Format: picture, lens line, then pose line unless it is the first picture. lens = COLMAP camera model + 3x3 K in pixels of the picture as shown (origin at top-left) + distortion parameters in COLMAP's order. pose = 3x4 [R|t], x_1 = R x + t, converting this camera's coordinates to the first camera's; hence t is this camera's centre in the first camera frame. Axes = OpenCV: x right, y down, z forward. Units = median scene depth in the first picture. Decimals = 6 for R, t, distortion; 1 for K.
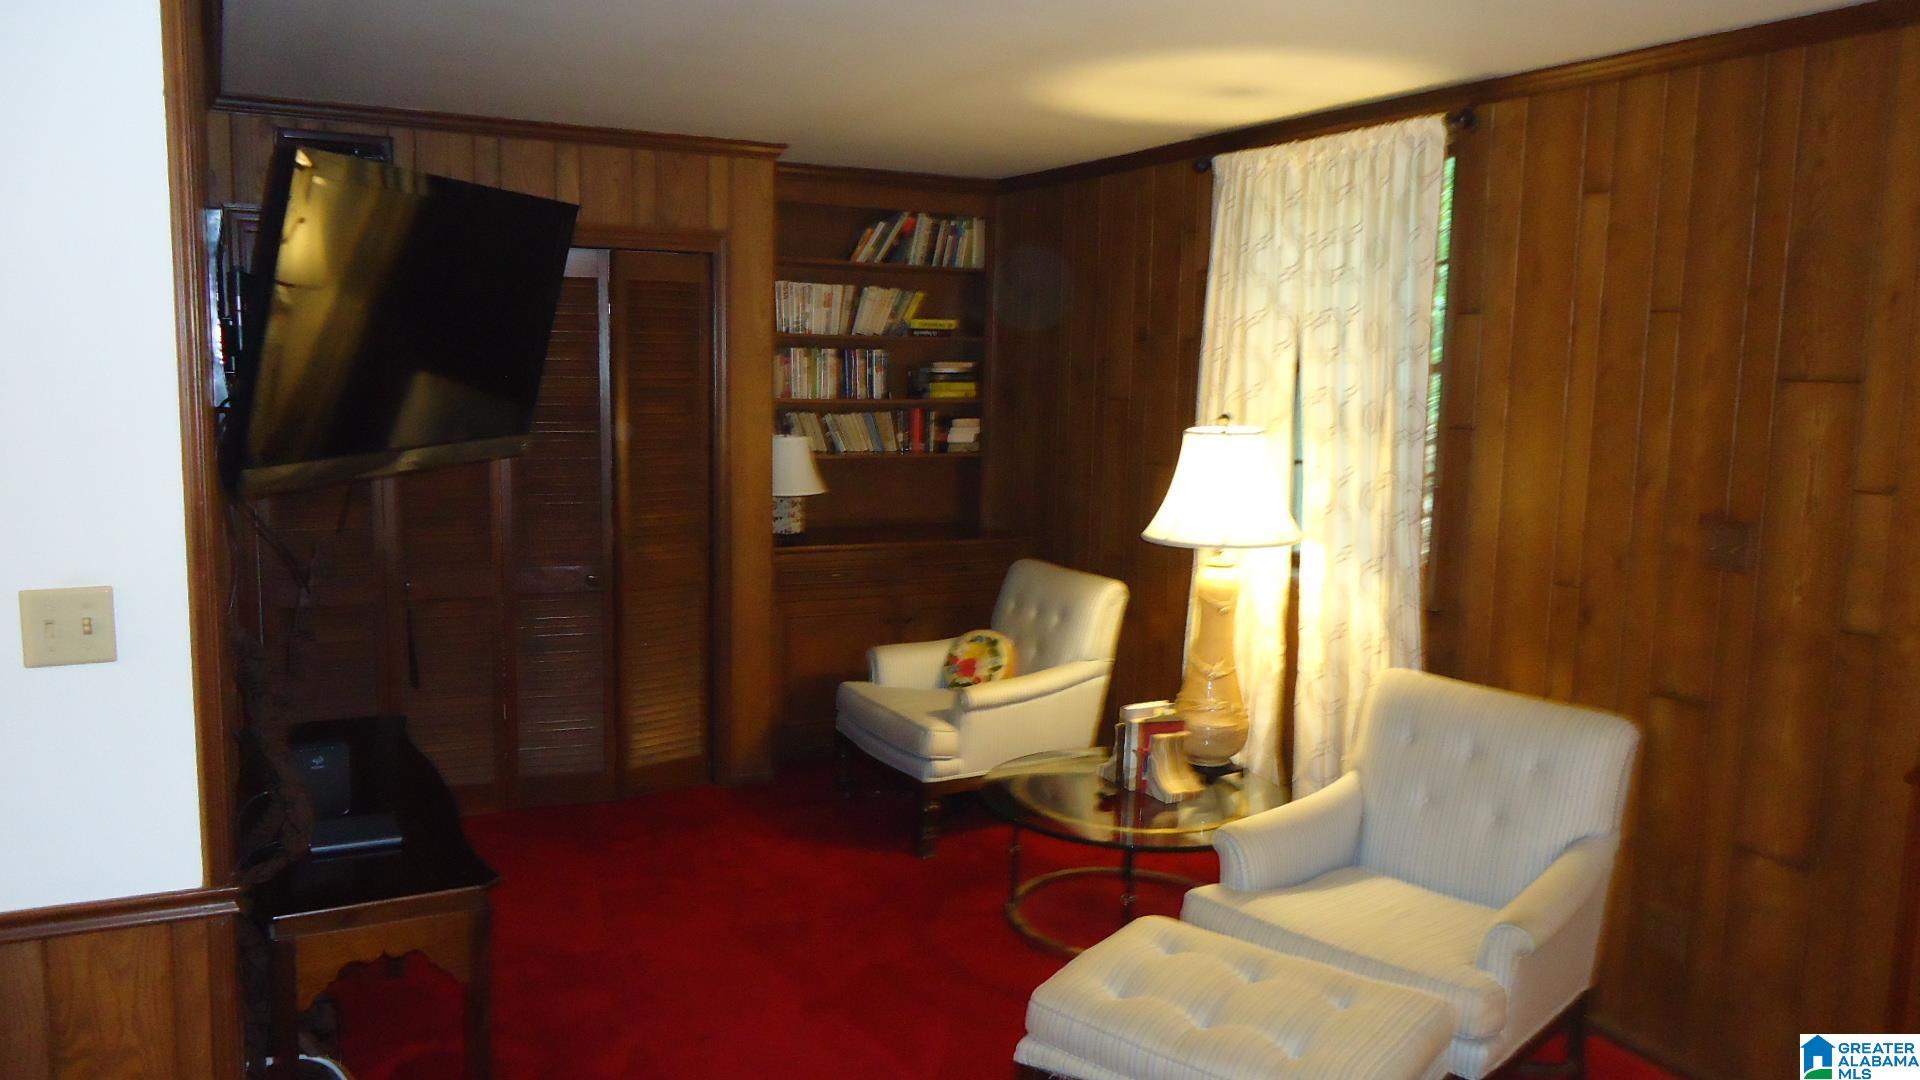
lens RADIAL K [[1469.1, 0, 960.0], [0, 1469.1, 540.0], [0, 0, 1]] dist [0.001295, 0.000784]
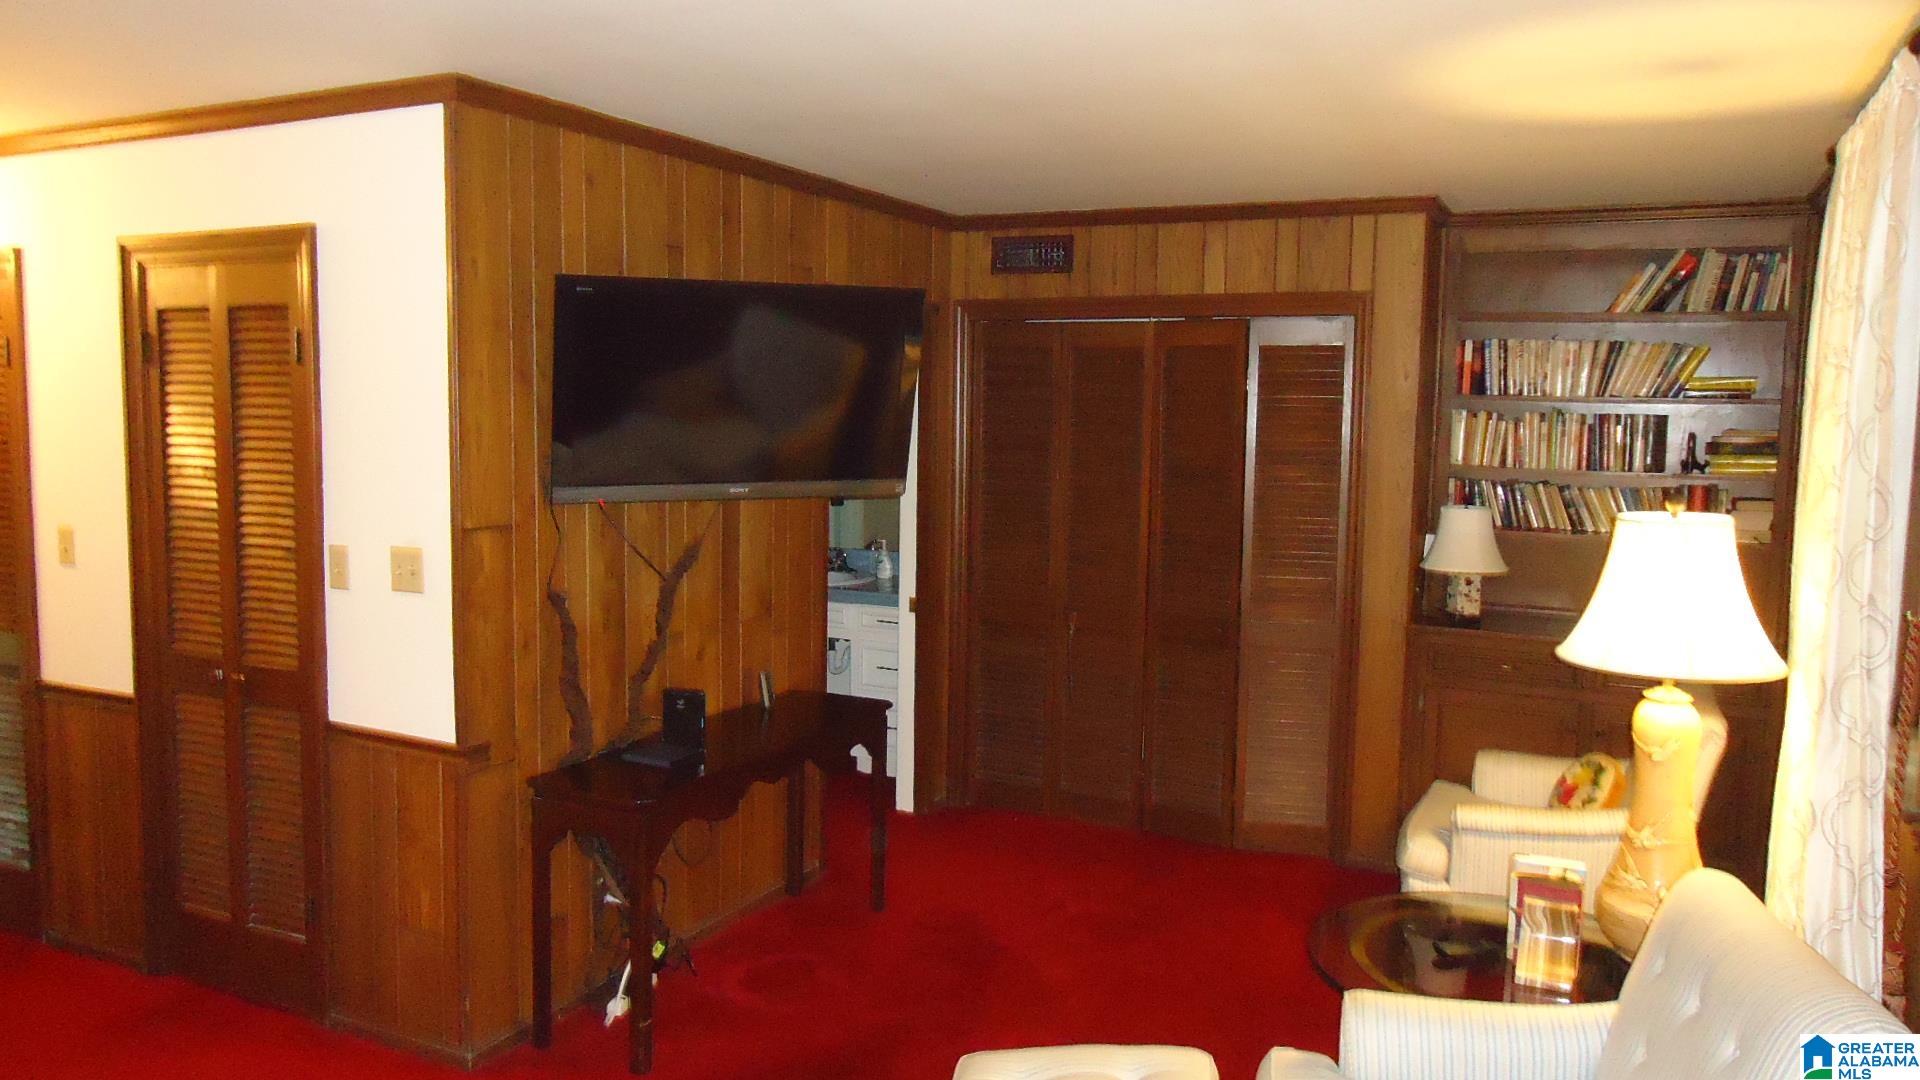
lens RADIAL K [[1427.9, 0, 960.0], [0, 1427.9, 540.0], [0, 0, 1]] dist [-0.005285, -0.002356]
pose [[0.572635, 0.068152, -0.816973, 0.425723], [-0.109629, 0.993954, 0.006074, -0.021394], [0.812447, 0.086086, 0.576644, 0.229046]]
